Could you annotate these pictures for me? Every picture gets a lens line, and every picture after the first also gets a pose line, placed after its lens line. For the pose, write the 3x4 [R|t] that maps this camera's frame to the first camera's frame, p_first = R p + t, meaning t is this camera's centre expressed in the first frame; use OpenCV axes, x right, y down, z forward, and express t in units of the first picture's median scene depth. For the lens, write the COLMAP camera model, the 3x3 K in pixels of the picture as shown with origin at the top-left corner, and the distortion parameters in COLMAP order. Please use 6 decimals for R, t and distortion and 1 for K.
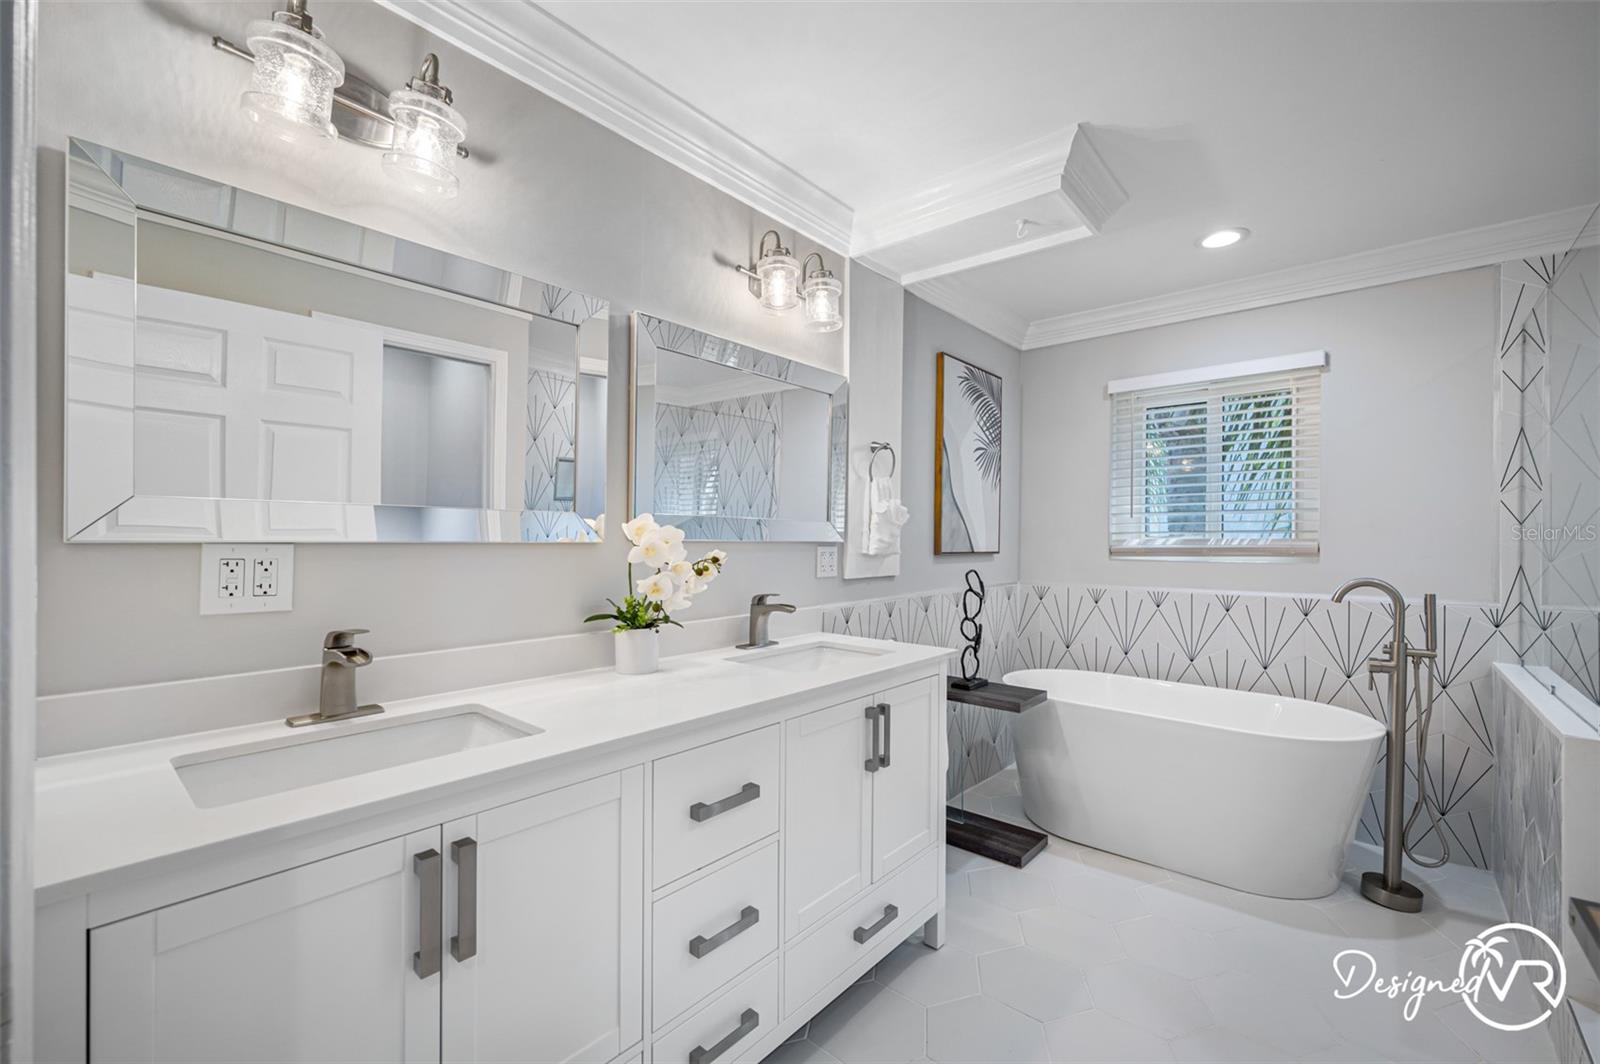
lens RADIAL K [[685.2, 0, 800.4], [0, 685.2, 538.1], [0, 0, 1]] dist [0.000498, 0.000293]
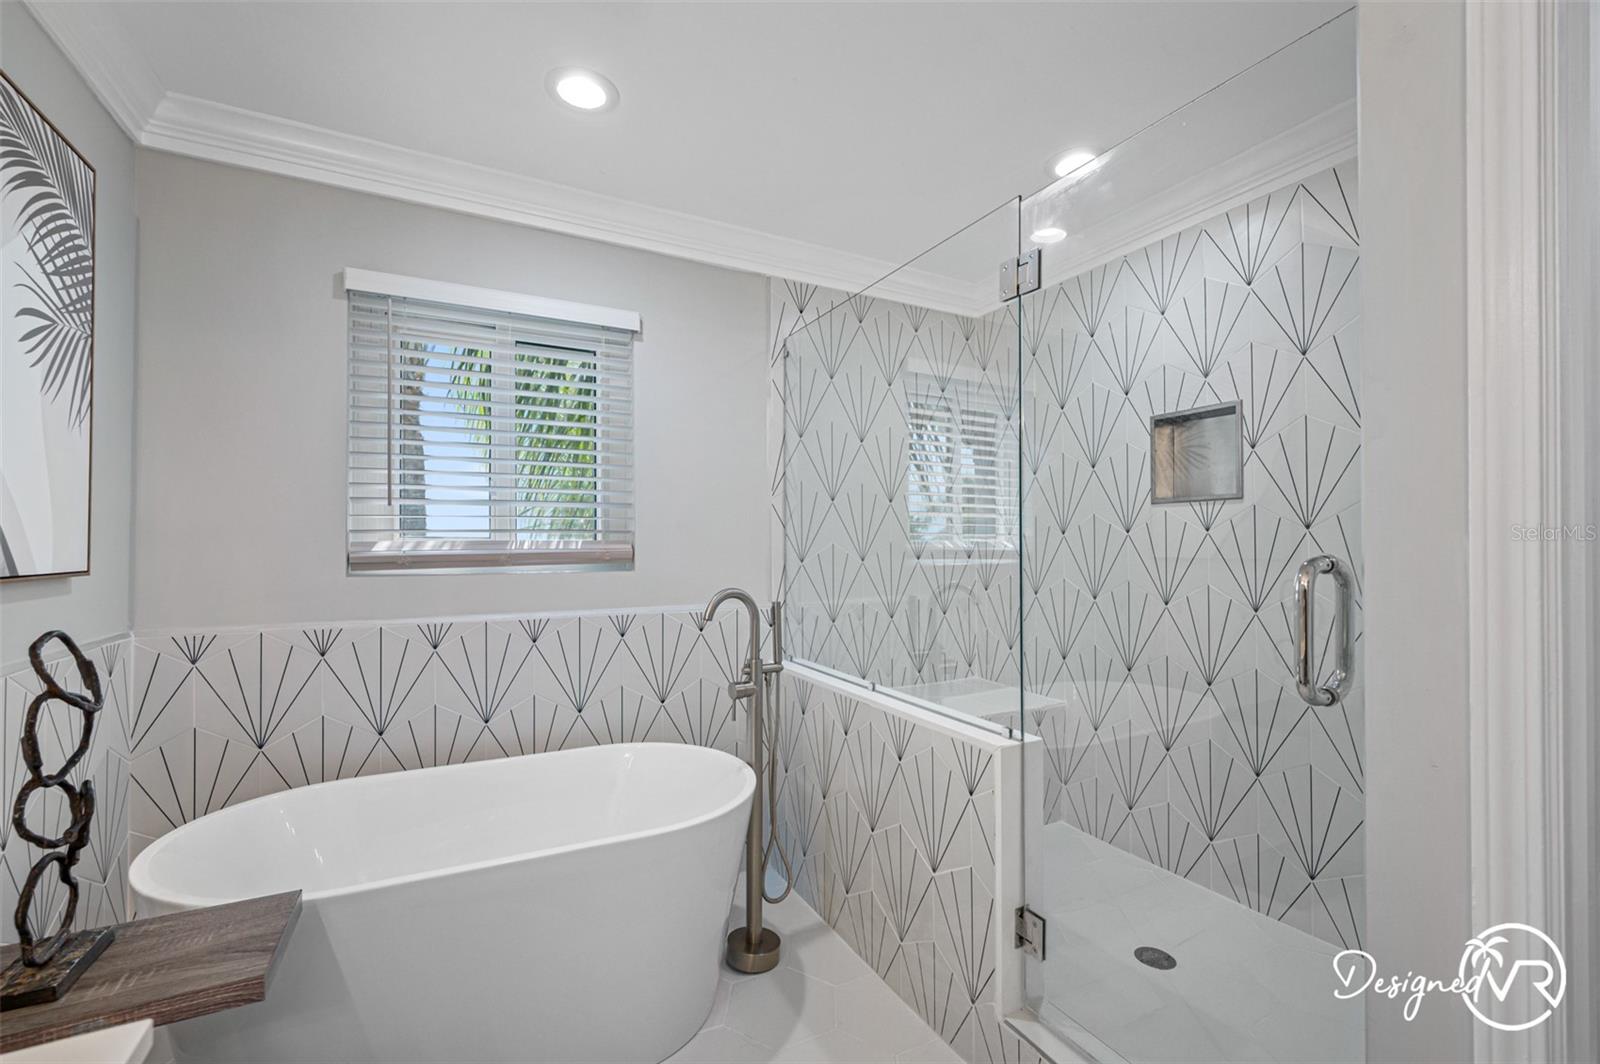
lens RADIAL K [[685.2, 0, 800.4], [0, 685.2, 538.1], [0, 0, 1]] dist [0.000498, 0.000293]
pose [[0.367970, 0.000884, 0.929837, 0.066741], [-0.004906, 0.999987, 0.000990, -0.003906], [-0.929825, -0.004927, 0.367970, 0.522135]]
